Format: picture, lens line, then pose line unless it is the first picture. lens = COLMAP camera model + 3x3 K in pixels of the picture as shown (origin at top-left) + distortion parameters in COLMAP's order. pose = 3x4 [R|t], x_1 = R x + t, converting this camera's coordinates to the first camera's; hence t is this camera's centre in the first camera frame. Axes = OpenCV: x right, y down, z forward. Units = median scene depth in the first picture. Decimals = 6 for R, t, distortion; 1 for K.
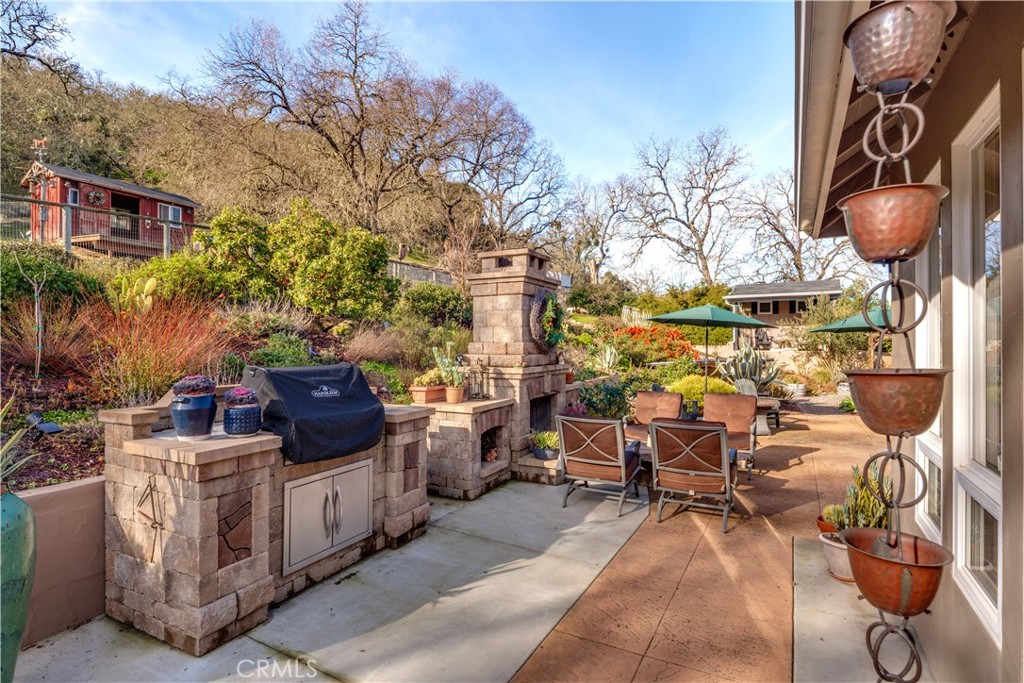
lens RADIAL K [[505.1, 0, 507.6], [0, 505.1, 341.3], [0, 0, 1]] dist [0.003230, -0.000119]
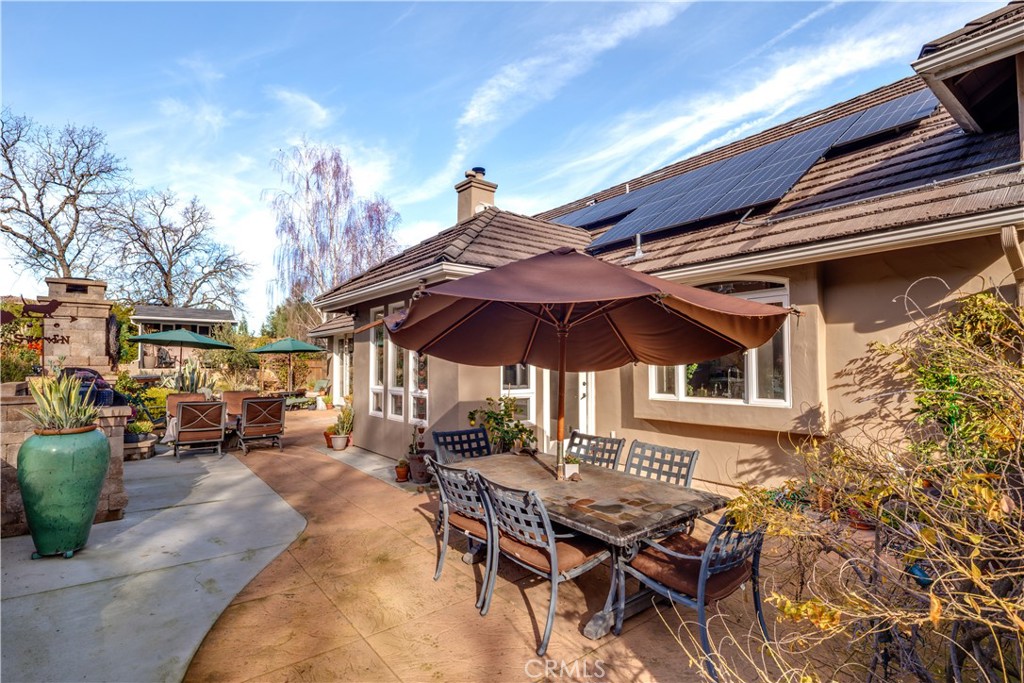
lens RADIAL K [[486.4, 0, 515.3], [0, 486.4, 342.5], [0, 0, 1]] dist [0.000871, 0.000005]
pose [[0.391245, 0.040851, 0.919379, -0.675527], [-0.004006, 0.999080, -0.042688, 0.015355], [-0.920278, 0.013019, 0.391049, -0.418305]]
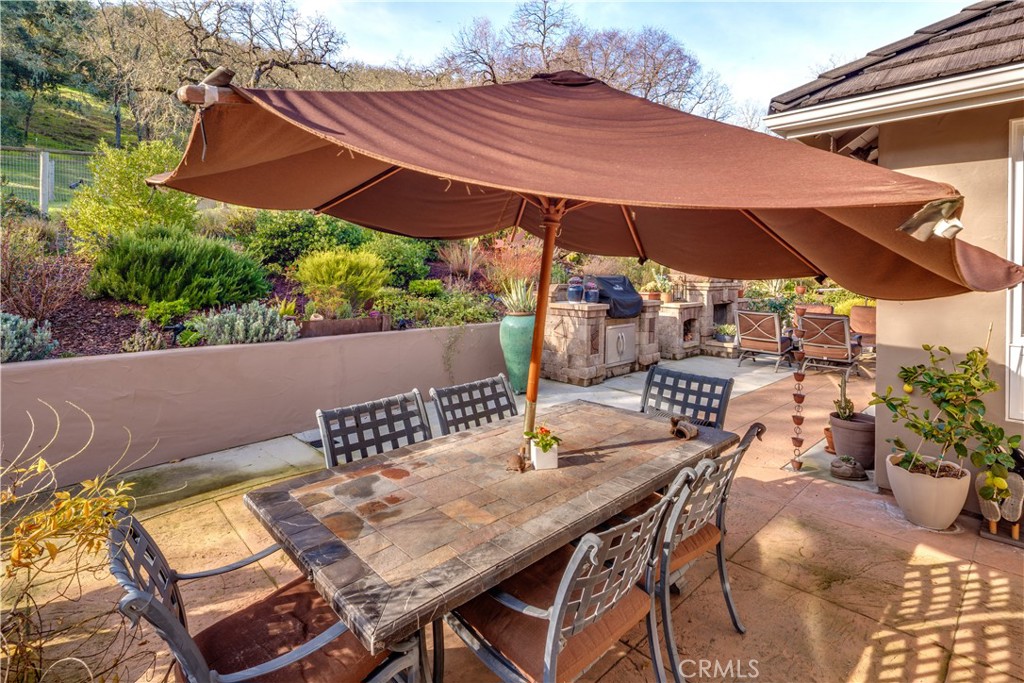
lens RADIAL K [[486.4, 0, 509.6], [0, 486.4, 273.7], [0, 0, 1]] dist [0.000871, 0.000005]
pose [[0.952826, 0.014954, -0.303150, -0.095235], [-0.011786, 0.999855, 0.012277, 0.012149], [0.303289, -0.008125, 0.952864, -0.564394]]
